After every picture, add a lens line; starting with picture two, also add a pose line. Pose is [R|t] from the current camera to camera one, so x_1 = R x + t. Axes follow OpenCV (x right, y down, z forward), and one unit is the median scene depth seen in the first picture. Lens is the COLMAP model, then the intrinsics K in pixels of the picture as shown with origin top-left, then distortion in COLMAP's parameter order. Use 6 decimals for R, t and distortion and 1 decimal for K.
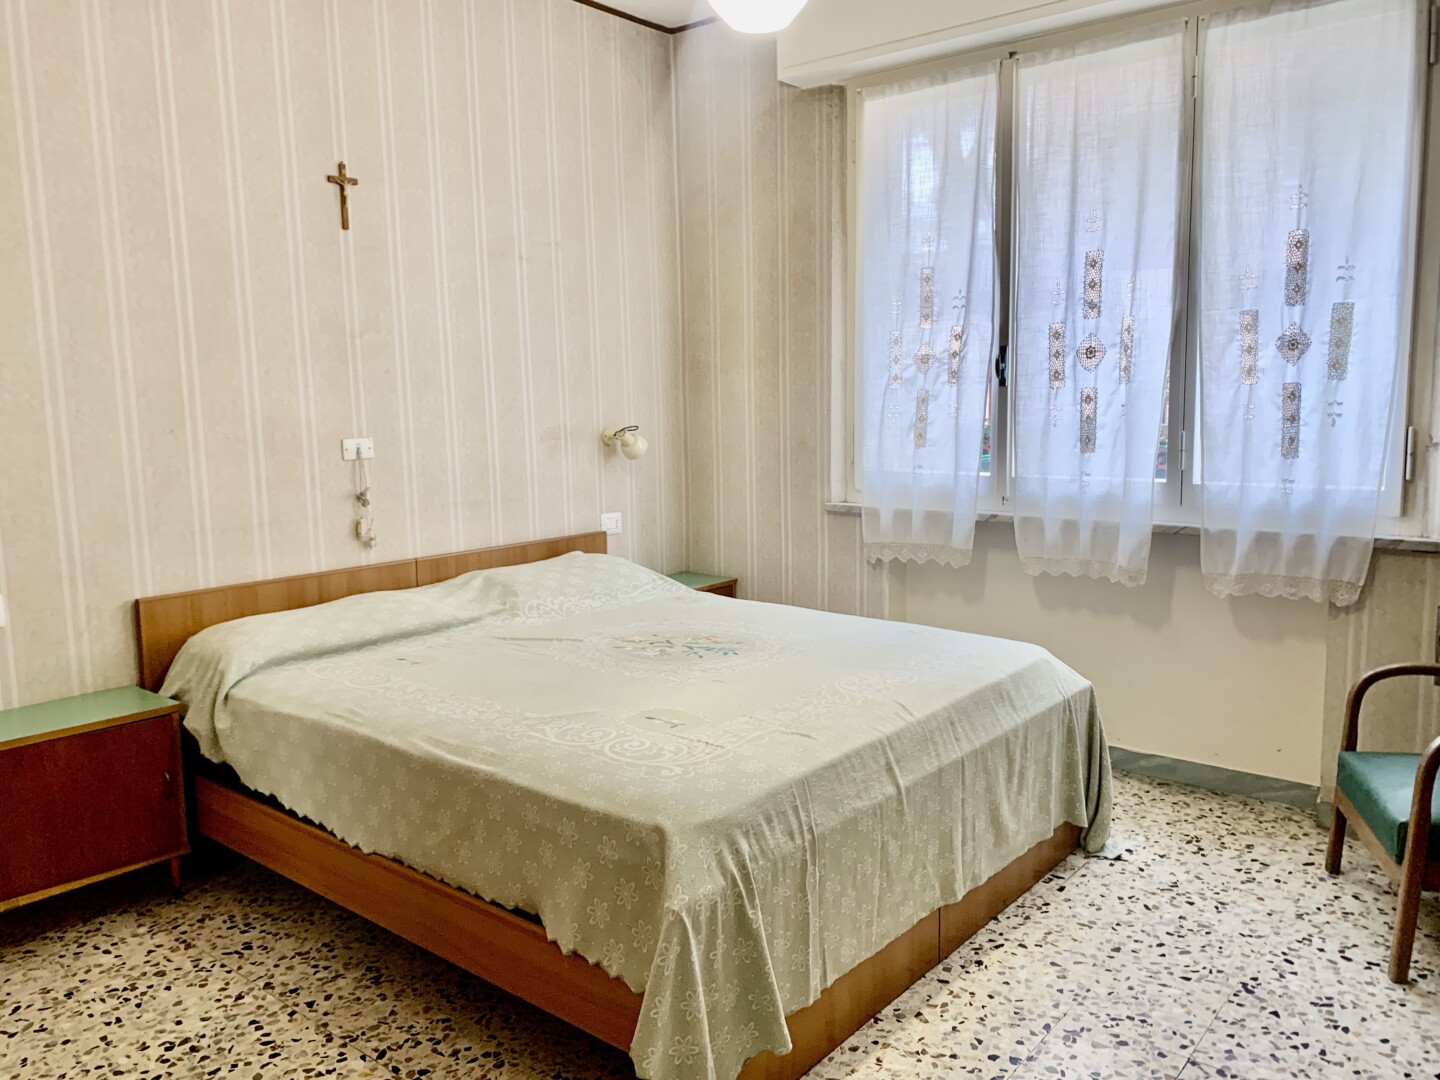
lens RADIAL K [[1096.1, 0, 716.9], [0, 1096.1, 524.0], [0, 0, 1]] dist [-0.002224, 0.002188]
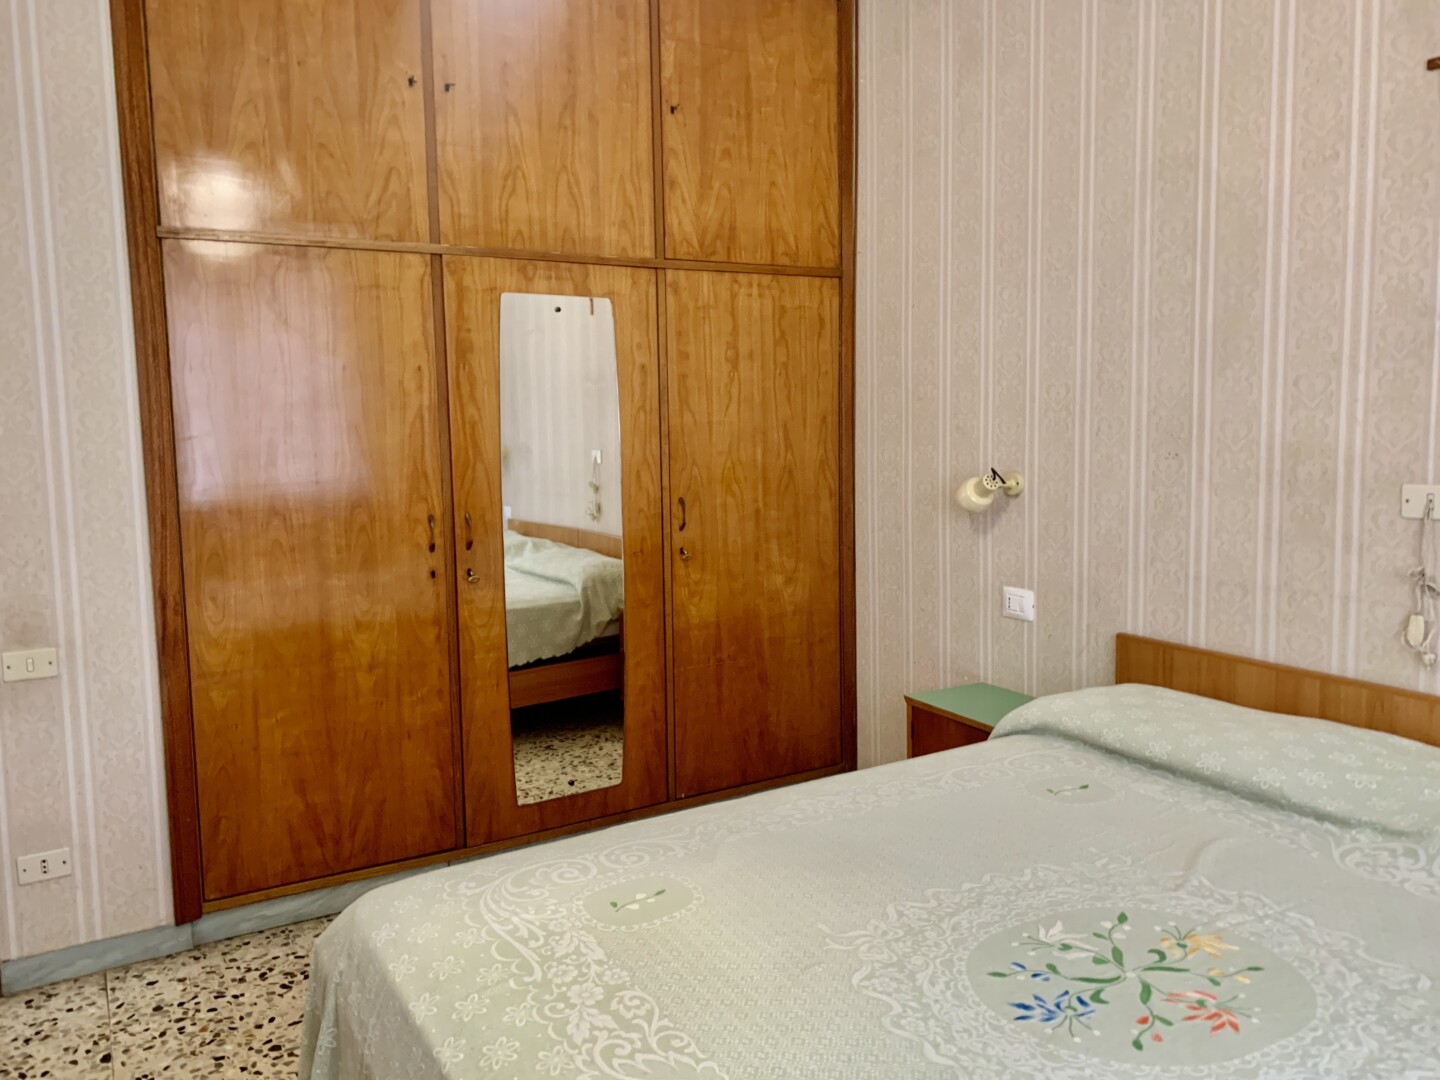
lens RADIAL K [[1096.1, 0, 716.9], [0, 1096.1, 524.0], [0, 0, 1]] dist [-0.002224, 0.002188]
pose [[-0.346804, 0.115832, -0.930758, 0.448725], [-0.086916, 0.984106, 0.154856, -0.137784], [0.933902, 0.134603, -0.331224, 0.985898]]
